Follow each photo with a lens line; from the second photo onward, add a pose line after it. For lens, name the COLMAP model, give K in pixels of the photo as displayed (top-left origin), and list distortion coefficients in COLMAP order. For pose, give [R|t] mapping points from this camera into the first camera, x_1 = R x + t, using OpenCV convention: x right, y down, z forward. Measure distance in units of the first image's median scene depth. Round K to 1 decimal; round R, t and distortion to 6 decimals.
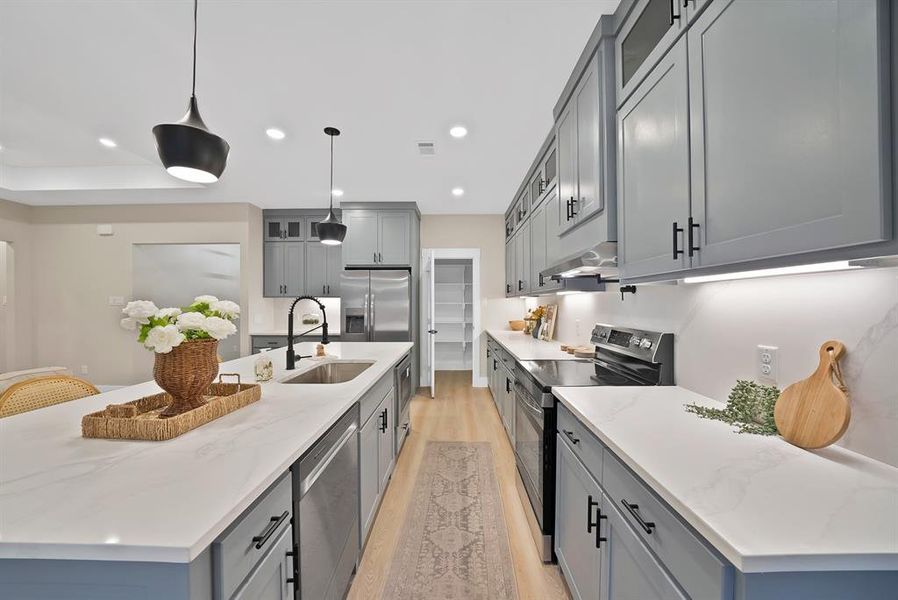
lens RADIAL K [[326.8, 0, 445.6], [0, 326.8, 301.5], [0, 0, 1]] dist [-0.014852, -0.000250]
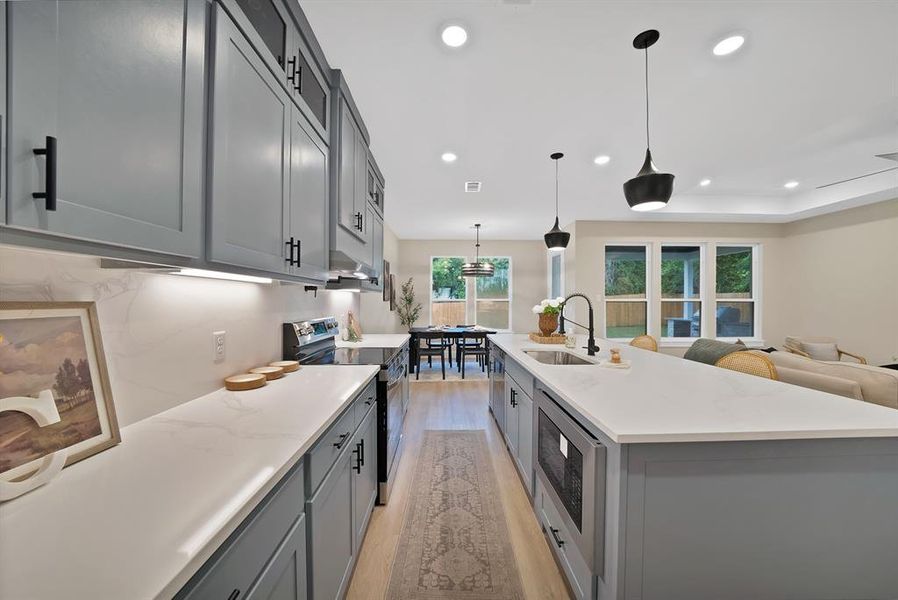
lens RADIAL K [[325.0, 0, 448.4], [0, 325.0, 300.0], [0, 0, 1]] dist [0.000481, 0.000225]
pose [[-0.998843, 0.000651, -0.048086, 0.103939], [0.001050, 0.999965, -0.008273, 0.017113], [0.048079, -0.008314, -0.998809, 2.138559]]
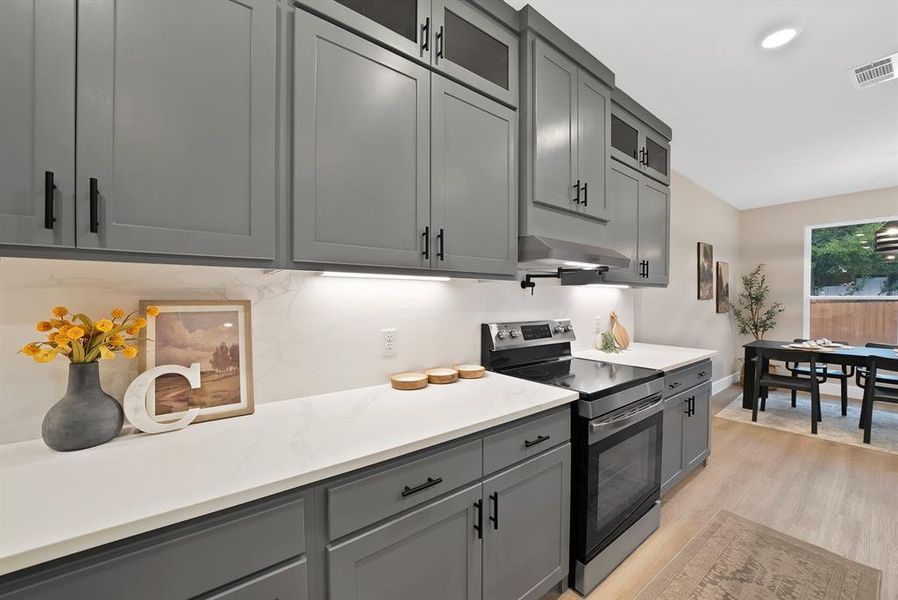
lens RADIAL K [[326.8, 0, 473.8], [0, 326.8, 303.5], [0, 0, 1]] dist [-0.014852, -0.000250]
pose [[-0.628028, -0.004249, 0.778179, -0.127837], [-0.000915, 0.999988, 0.004721, 0.017872], [-0.778191, 0.002253, -0.628024, 1.739997]]
